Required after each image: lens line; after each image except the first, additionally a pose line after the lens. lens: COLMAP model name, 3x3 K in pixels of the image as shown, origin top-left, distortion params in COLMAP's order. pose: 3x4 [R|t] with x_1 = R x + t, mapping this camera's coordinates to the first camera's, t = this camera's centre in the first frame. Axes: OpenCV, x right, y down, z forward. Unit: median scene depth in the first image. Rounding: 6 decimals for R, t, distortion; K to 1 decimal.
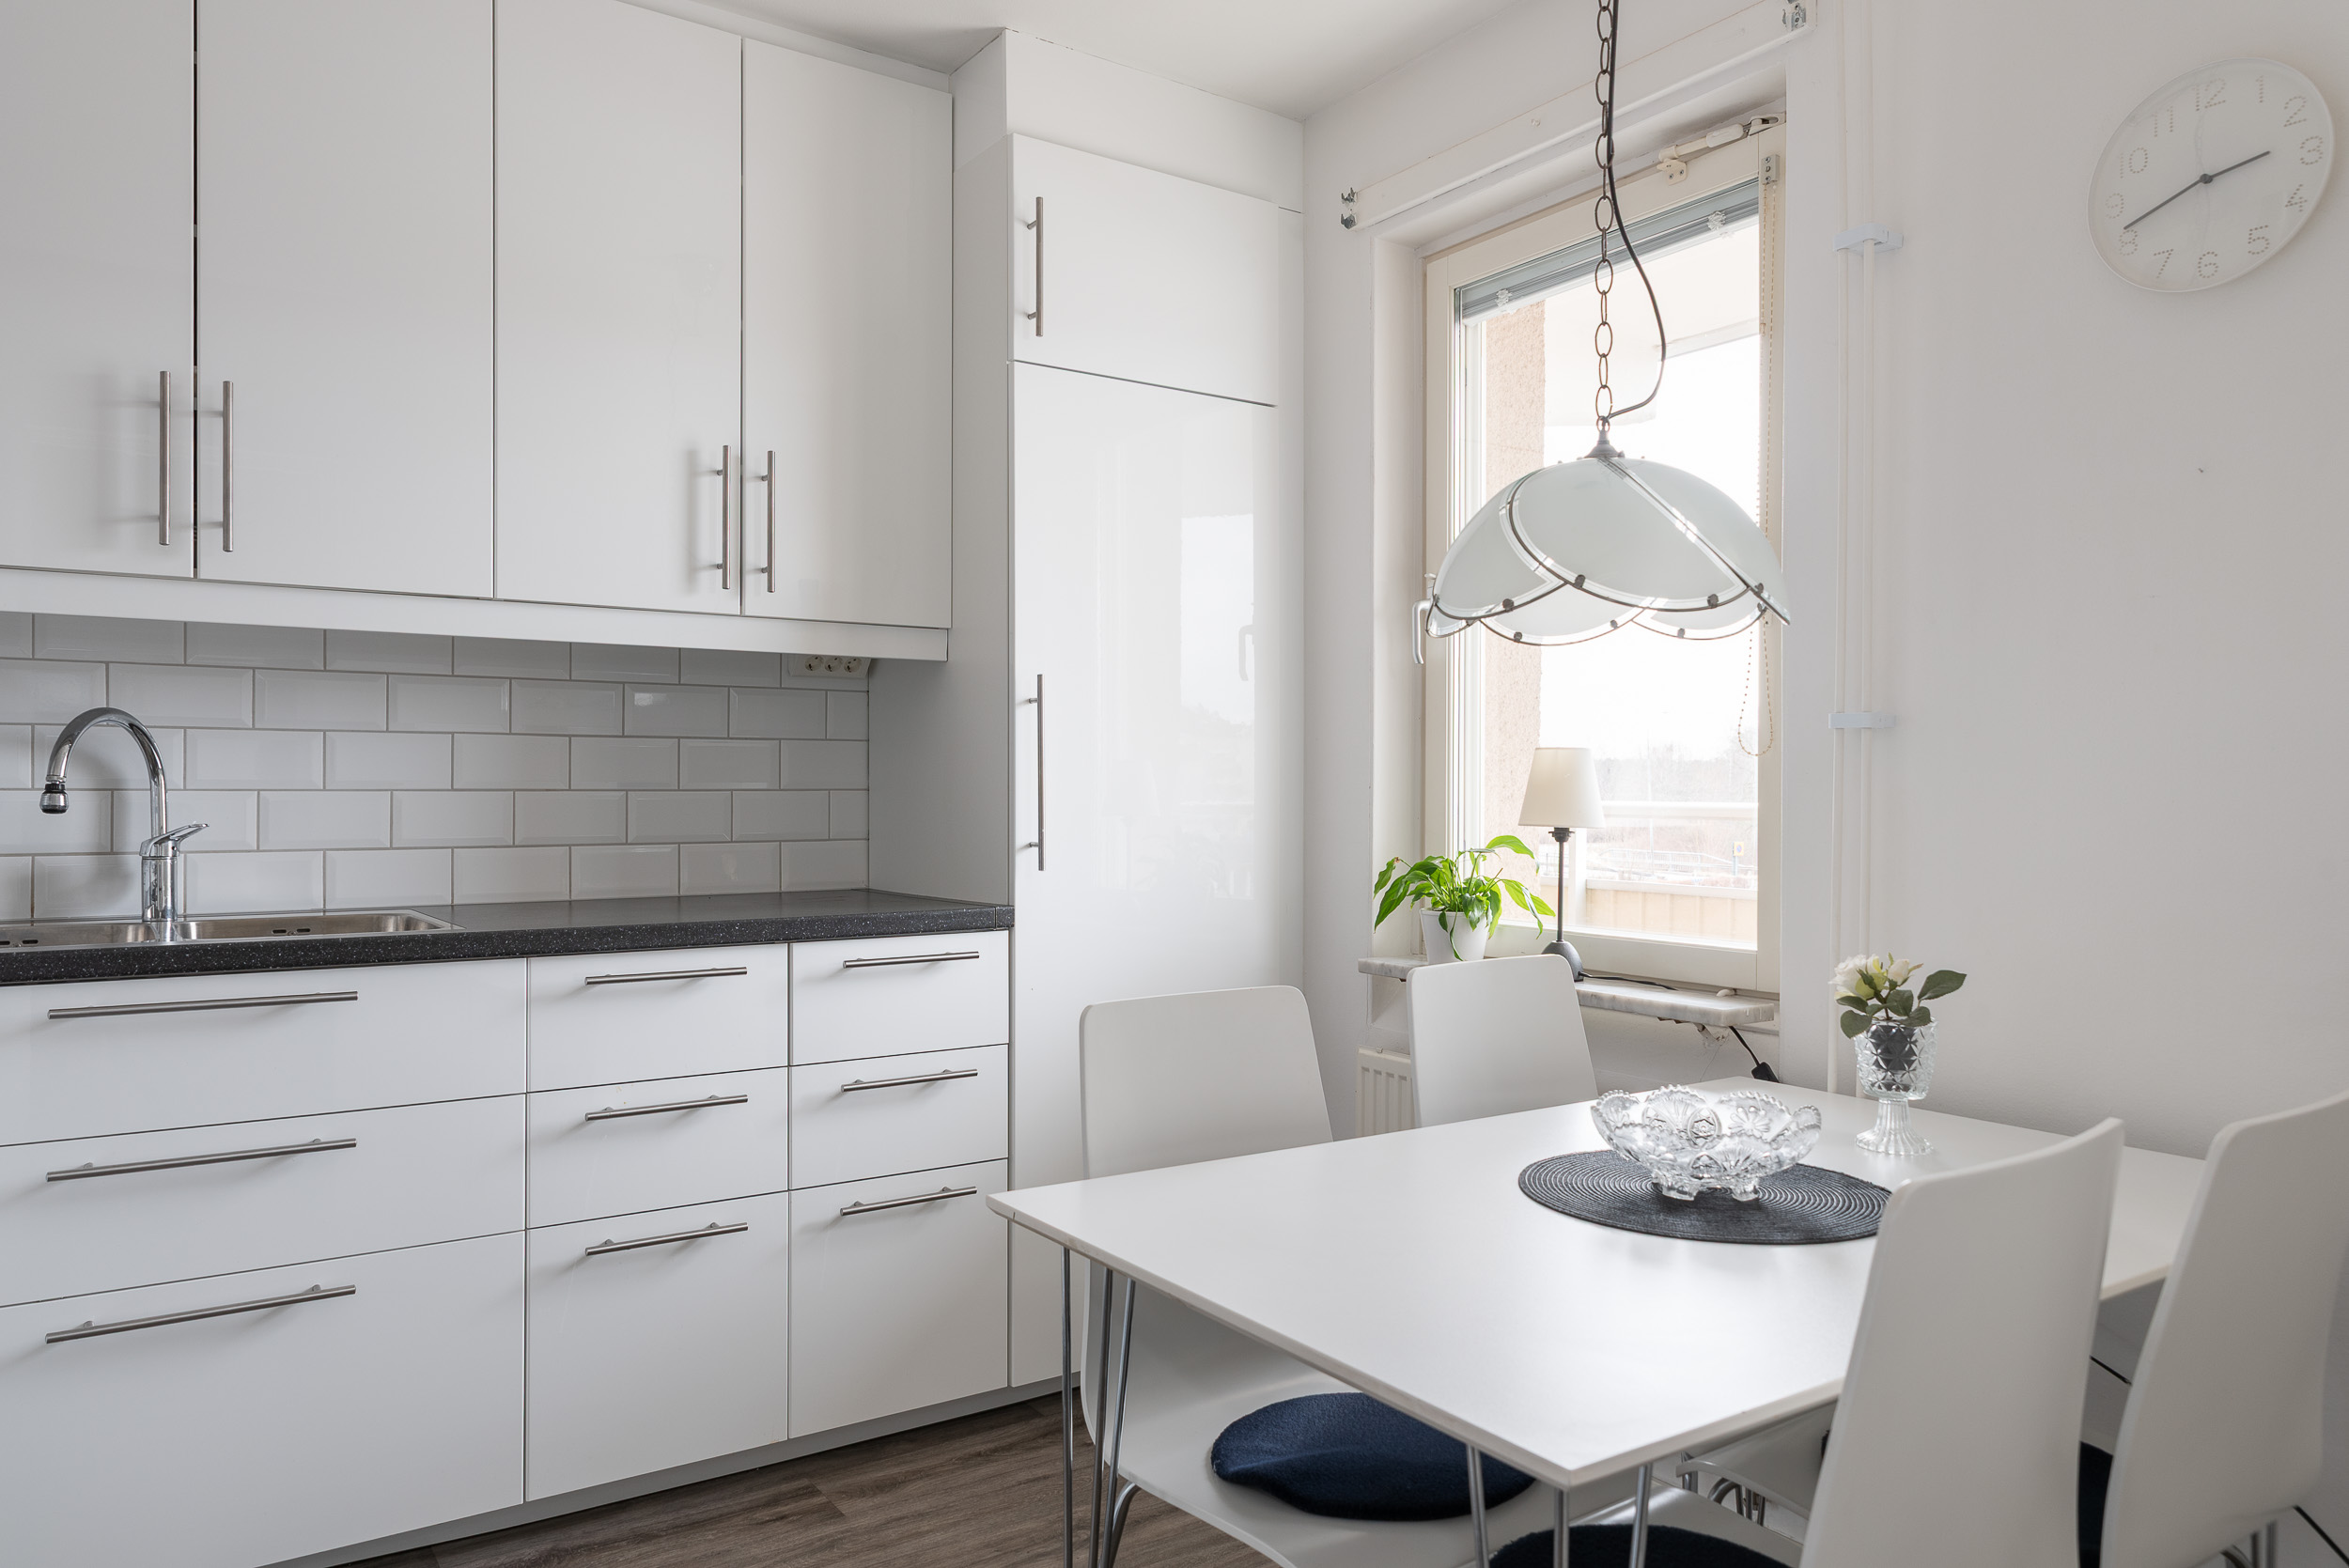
lens RADIAL K [[1562.8, 0, 1171.4], [0, 1562.8, 784.1], [0, 0, 1]] dist [0.000758, 0.001035]
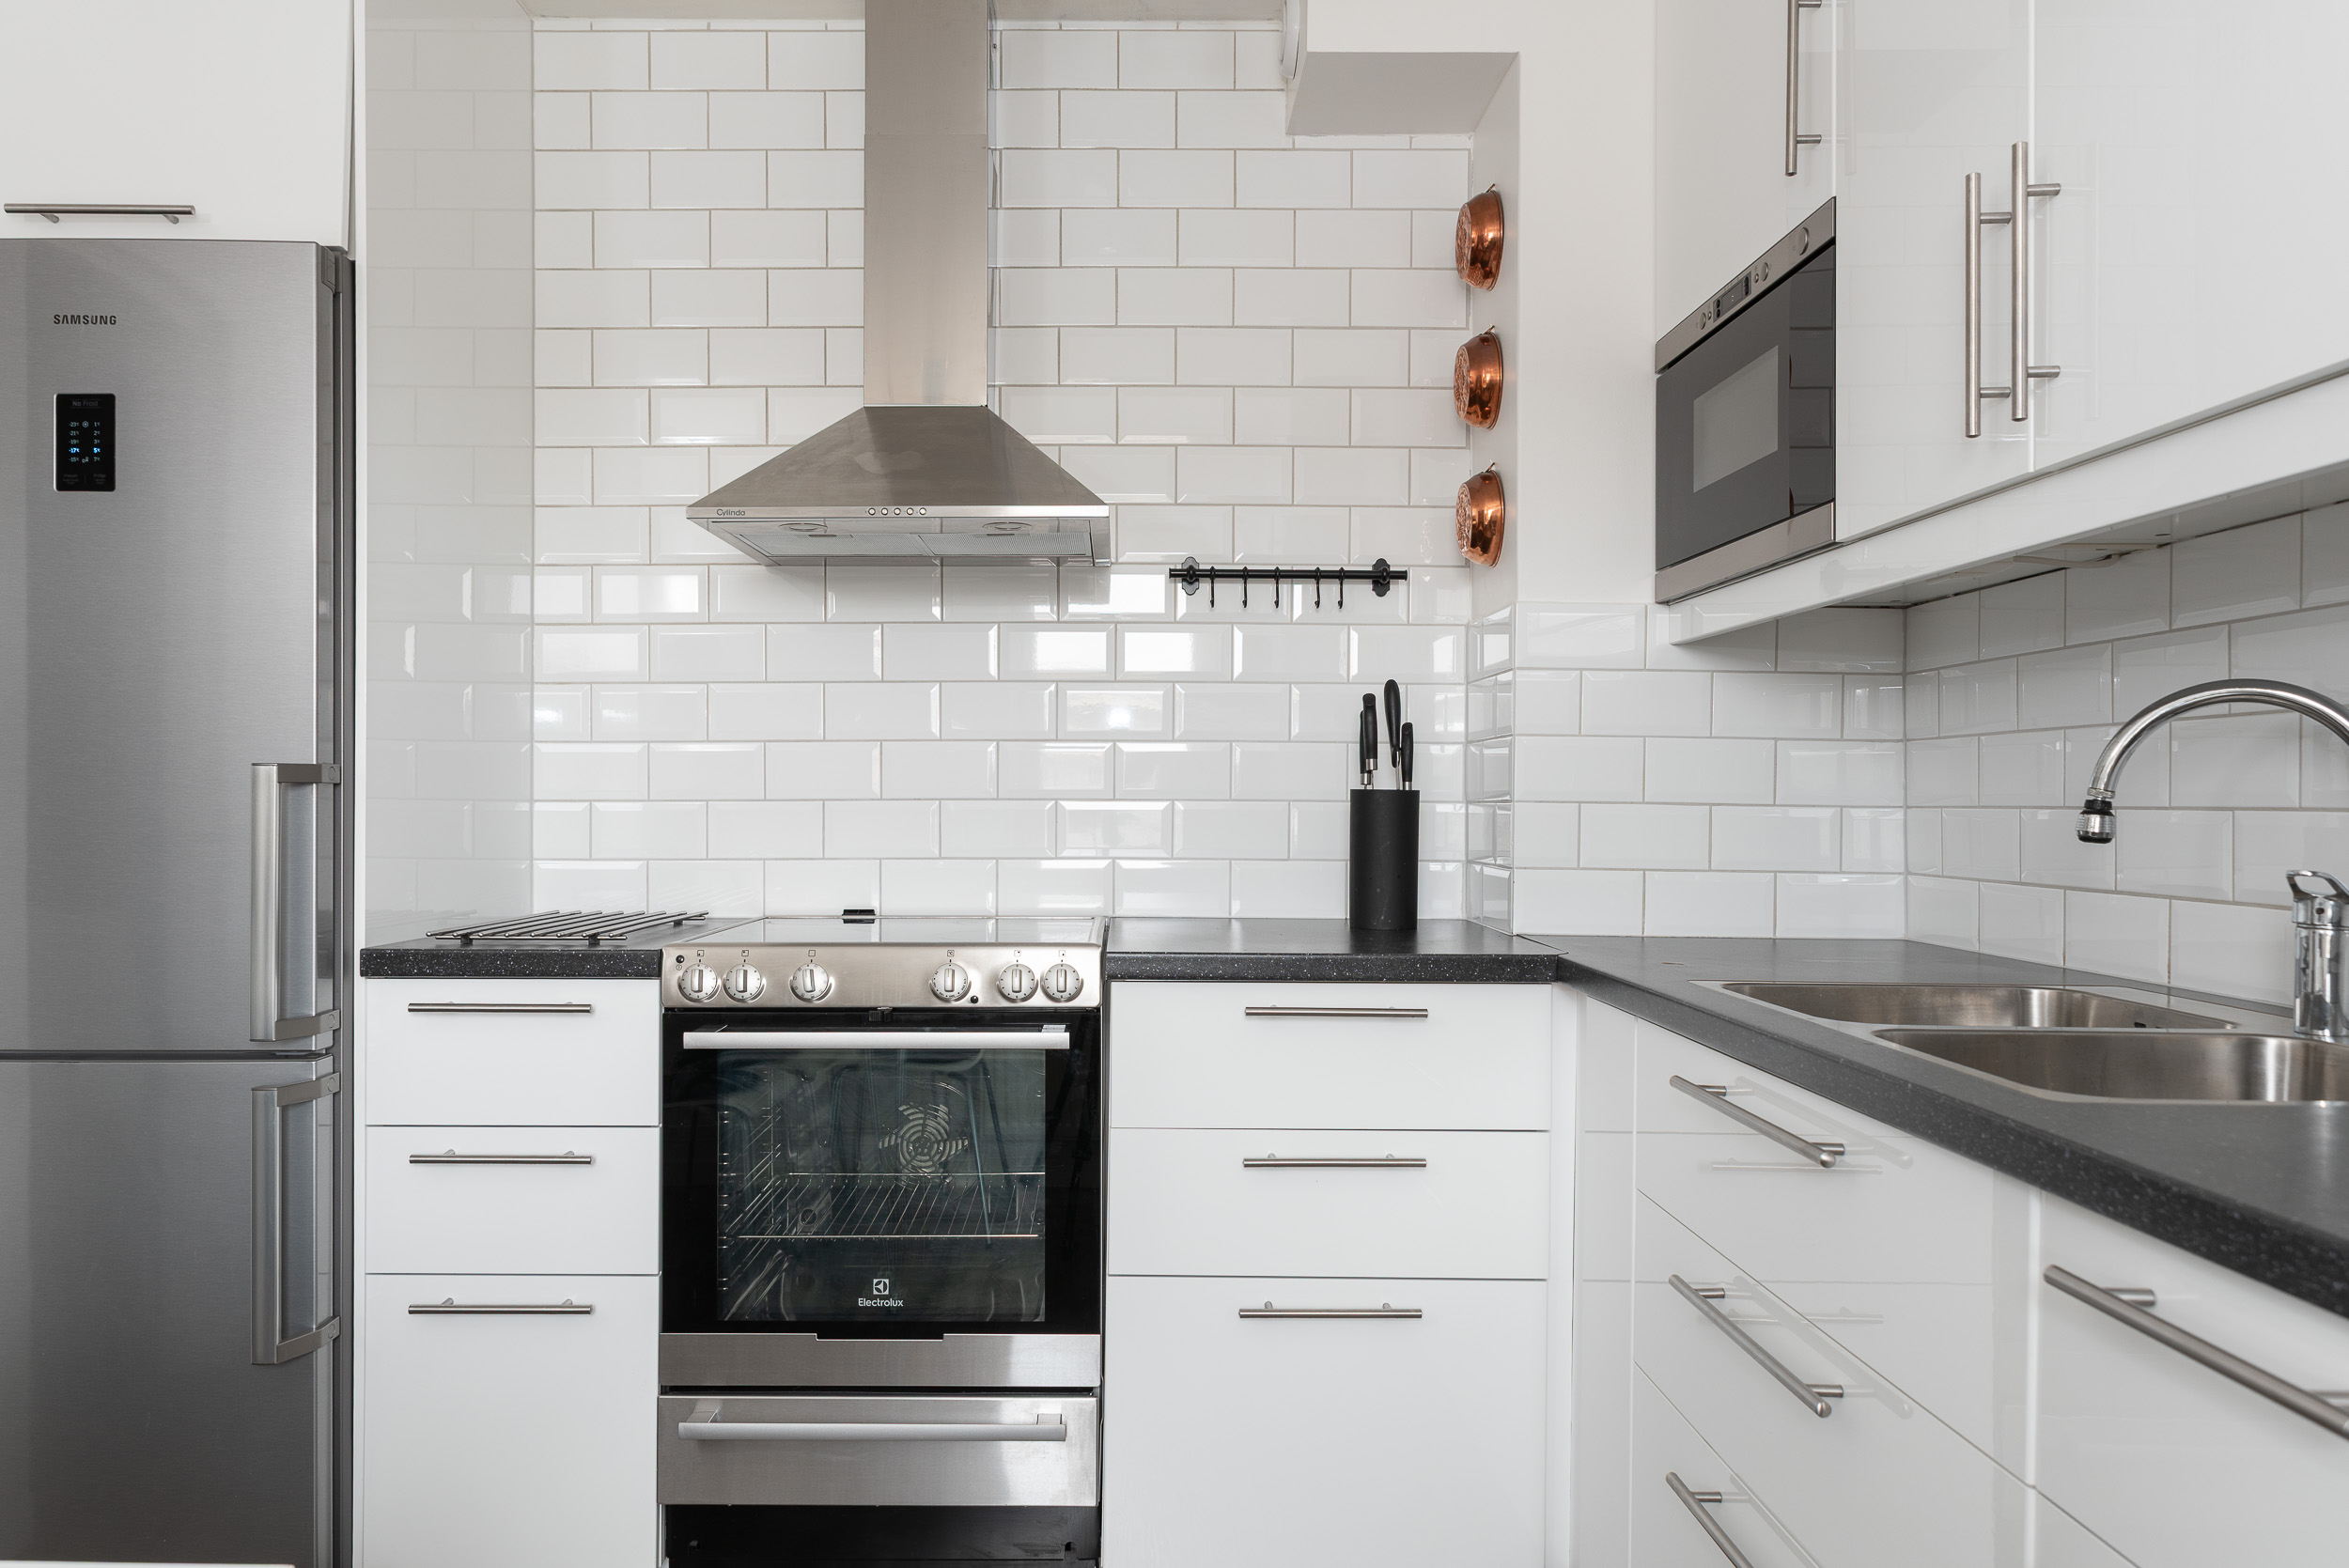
lens RADIAL K [[1565.1, 0, 1175.9], [0, 1565.1, 787.3], [0, 0, 1]] dist [0.004460, 0.002308]
pose [[-0.541159, -0.003838, -0.840911, 0.080388], [-0.000227, 0.999990, -0.004418, -0.003023], [0.840920, -0.002200, -0.541155, 0.922073]]
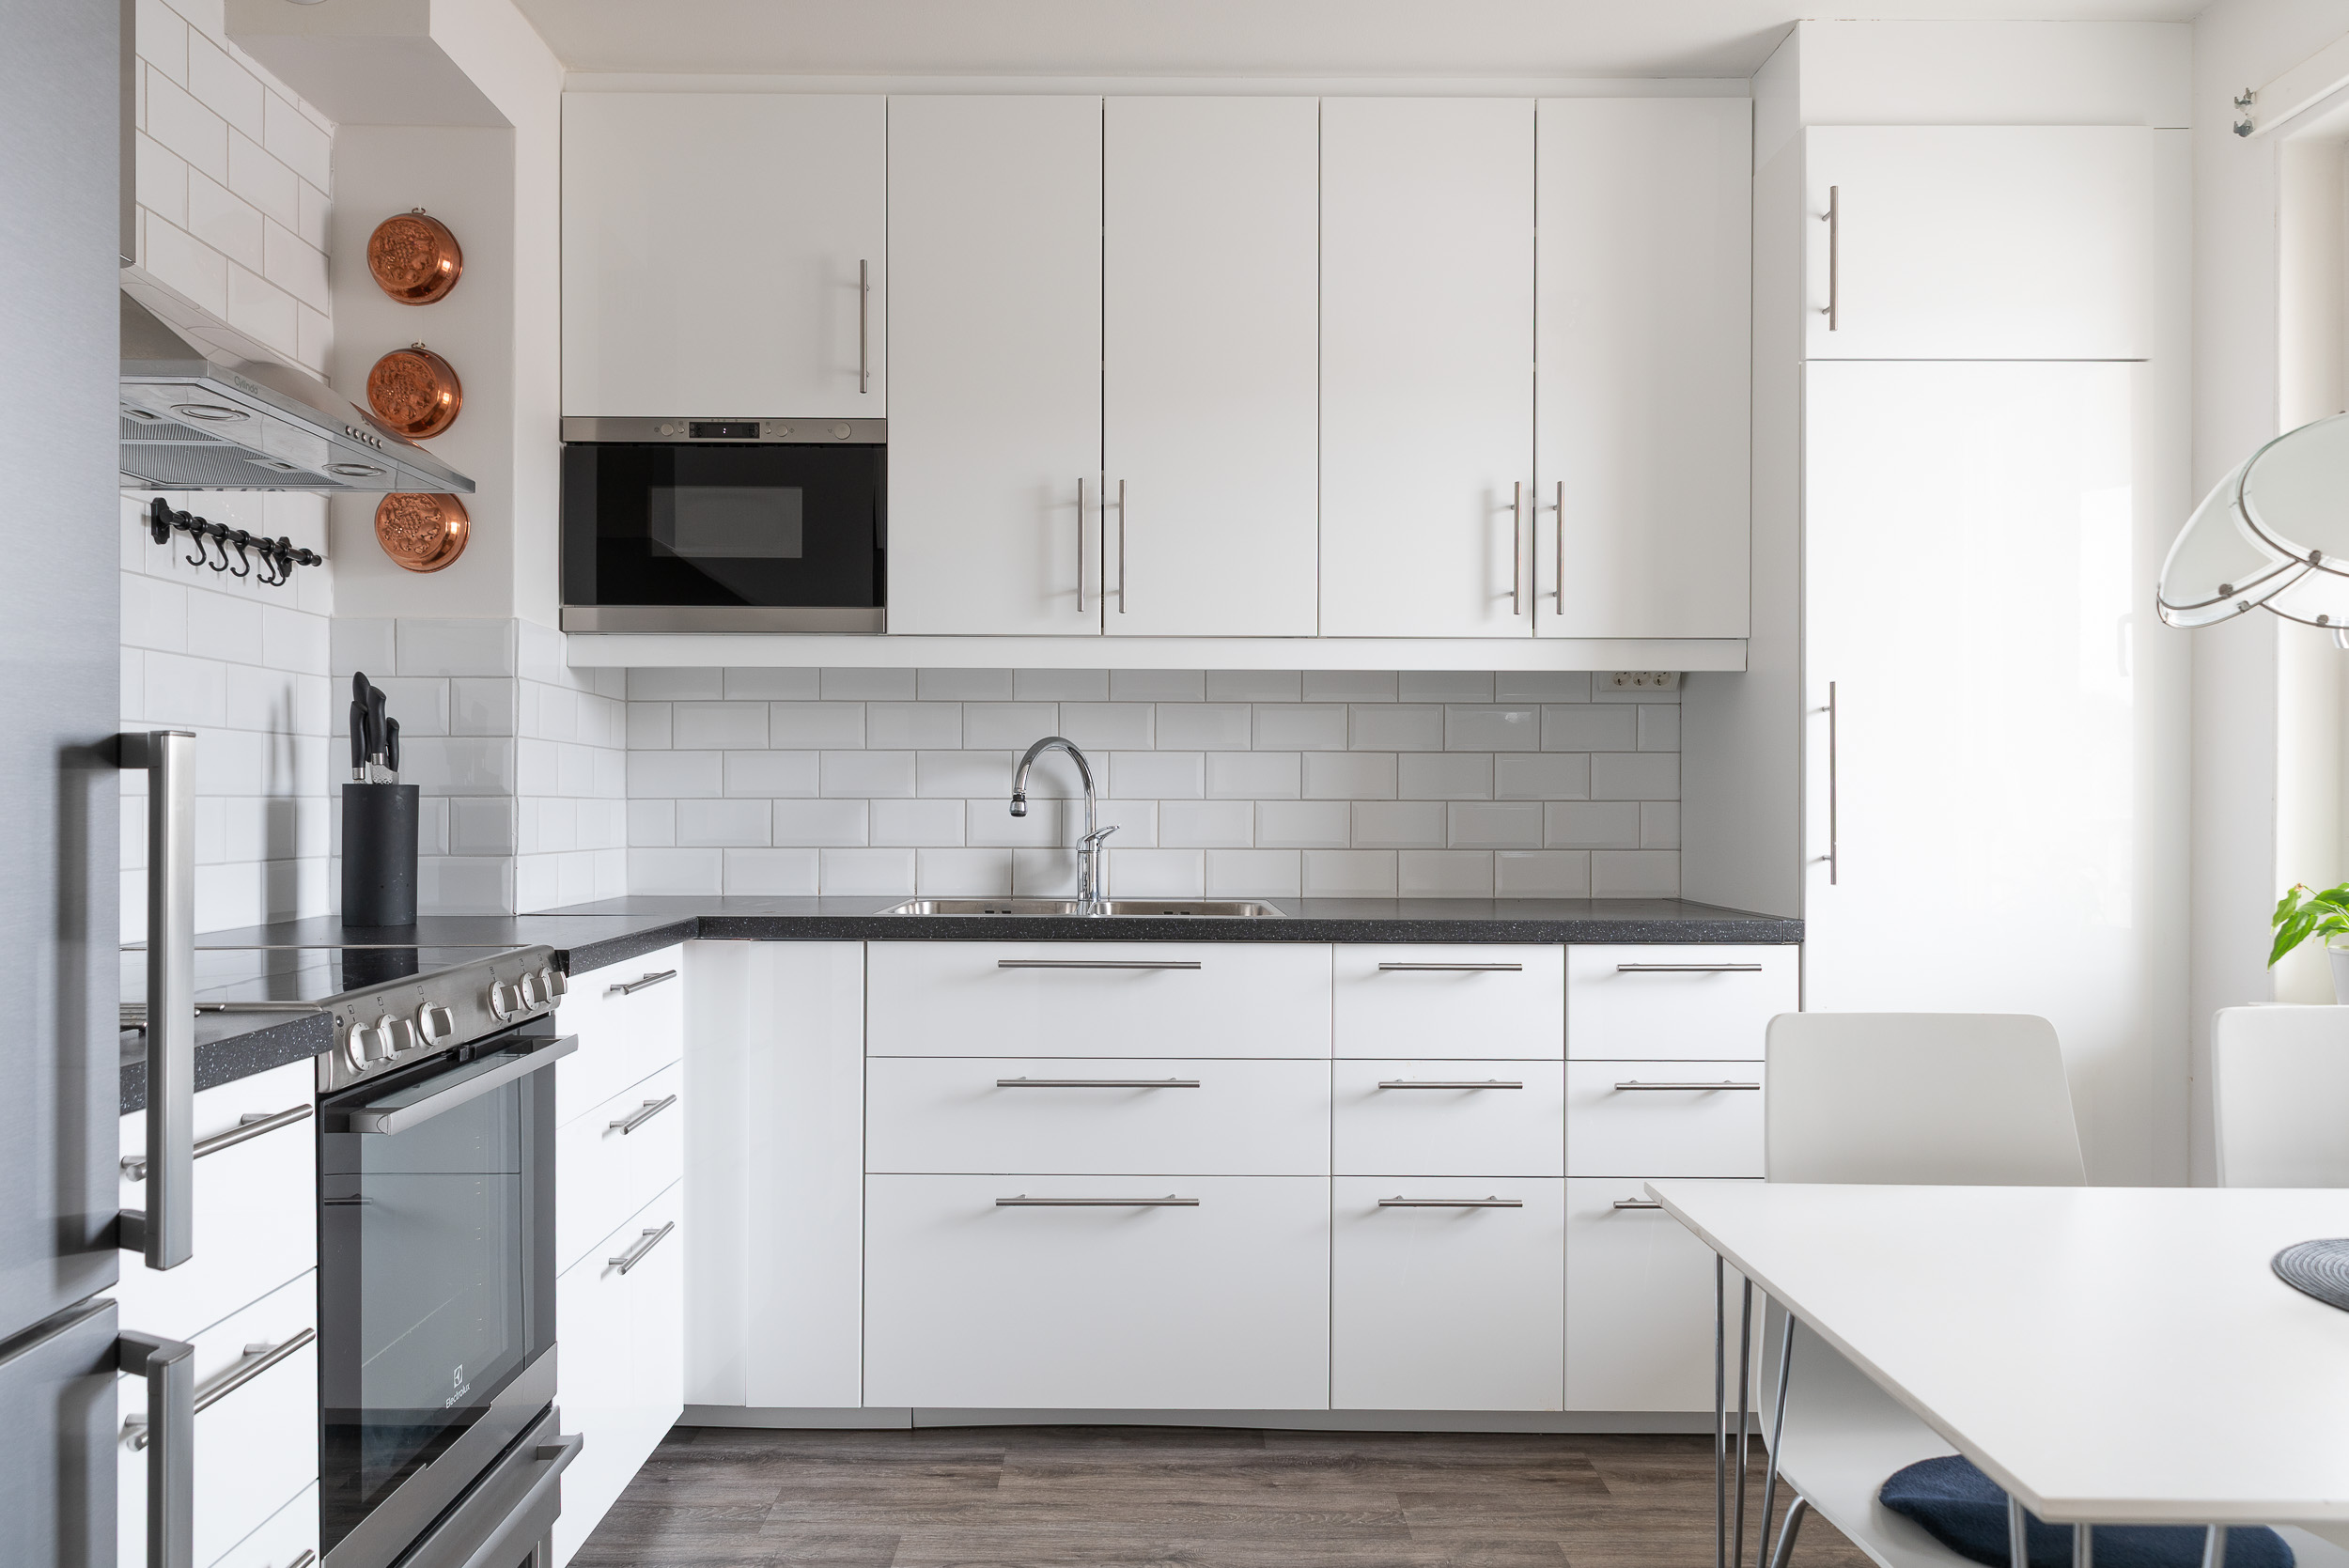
lens RADIAL K [[1565.1, 0, 1165.6], [0, 1565.1, 796.1], [0, 0, 1]] dist [0.004460, 0.002308]
pose [[0.827654, 0.001148, -0.561238, 0.126573], [-0.000588, 0.999999, 0.001178, -0.000276], [0.561239, -0.000645, 0.827654, -0.034244]]
